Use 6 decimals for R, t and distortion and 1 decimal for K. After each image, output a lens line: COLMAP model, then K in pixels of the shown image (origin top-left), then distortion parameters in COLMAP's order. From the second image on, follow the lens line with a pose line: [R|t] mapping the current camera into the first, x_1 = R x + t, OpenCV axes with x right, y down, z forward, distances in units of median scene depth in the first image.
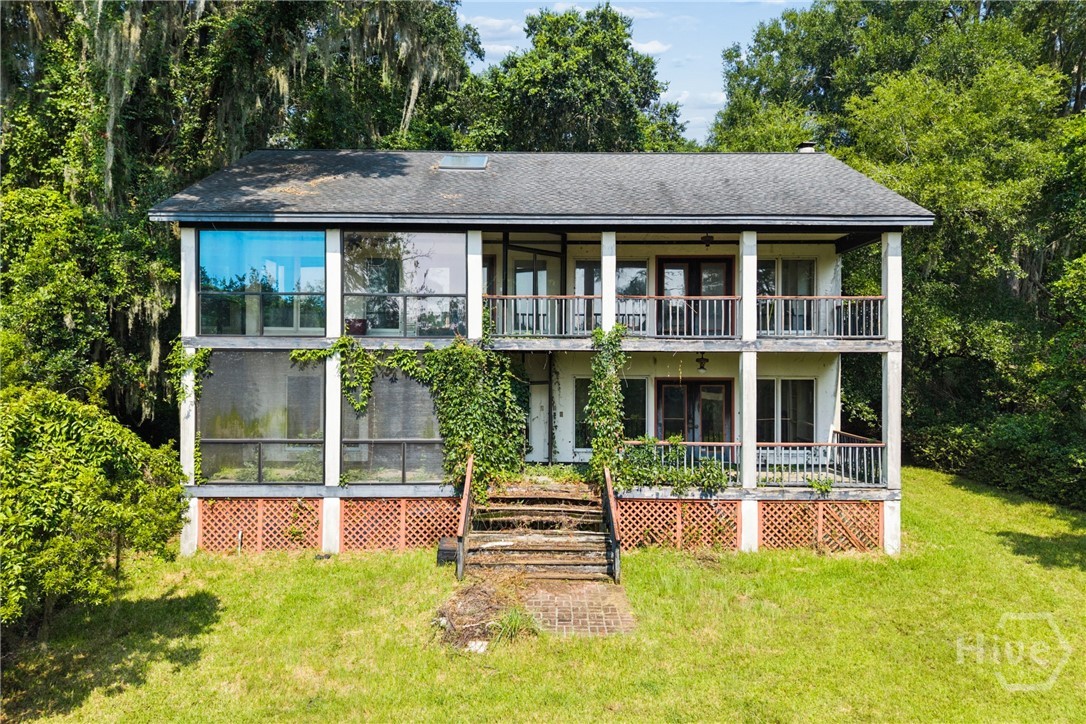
lens RADIAL K [[740.6, 0, 546.4], [0, 740.6, 356.6], [0, 0, 1]] dist [0.028911, -0.033065]
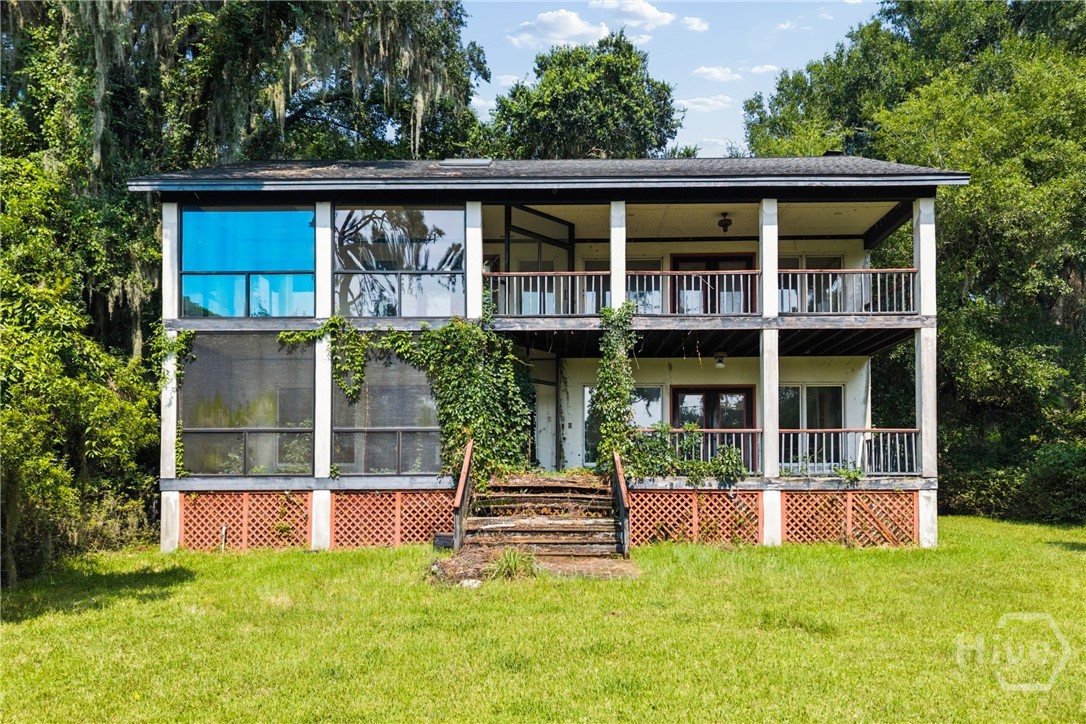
lens RADIAL K [[773.9, 0, 552.3], [0, 773.9, 467.2], [0, 0, 1]] dist [0.027811, -0.026683]
pose [[0.999842, -0.003867, -0.017366, 0.017498], [0.003488, 0.999757, -0.021776, 0.183502], [0.017446, 0.021712, 0.999612, 0.030997]]
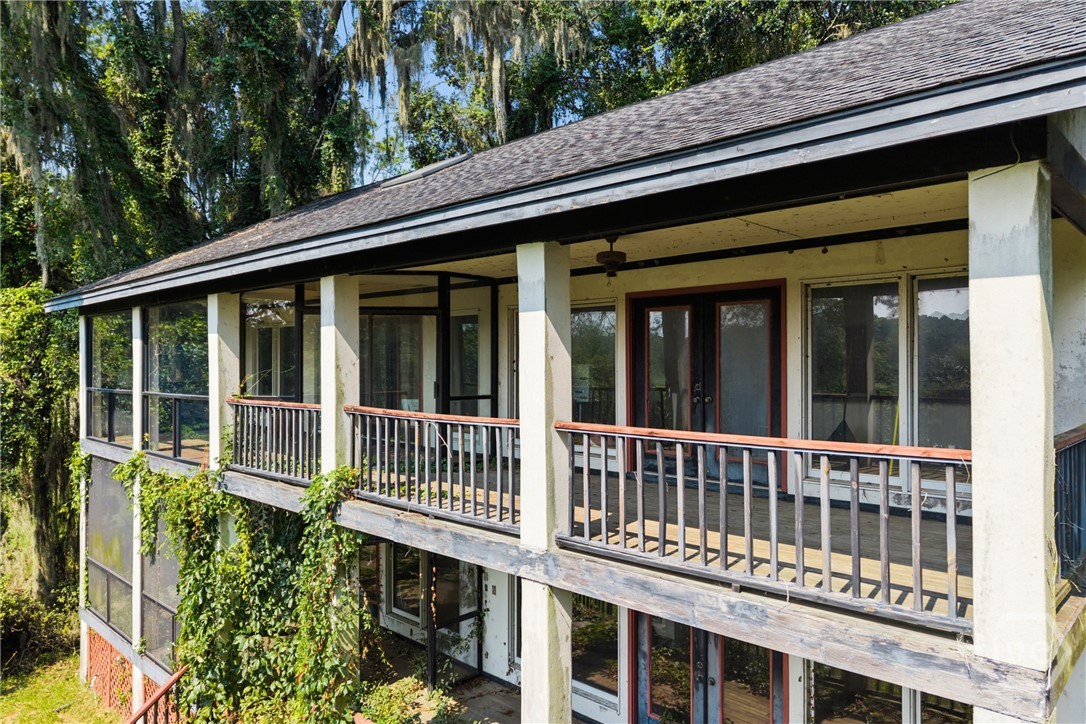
lens RADIAL K [[724.0, 0, 539.4], [0, 724.0, 365.6], [0, 0, 1]] dist [0.011586, 0.002437]
pose [[0.725191, -0.006285, -0.688519, 0.514073], [0.008008, 0.999968, -0.000692, -0.109144], [0.688501, -0.005012, 0.725218, 0.747044]]
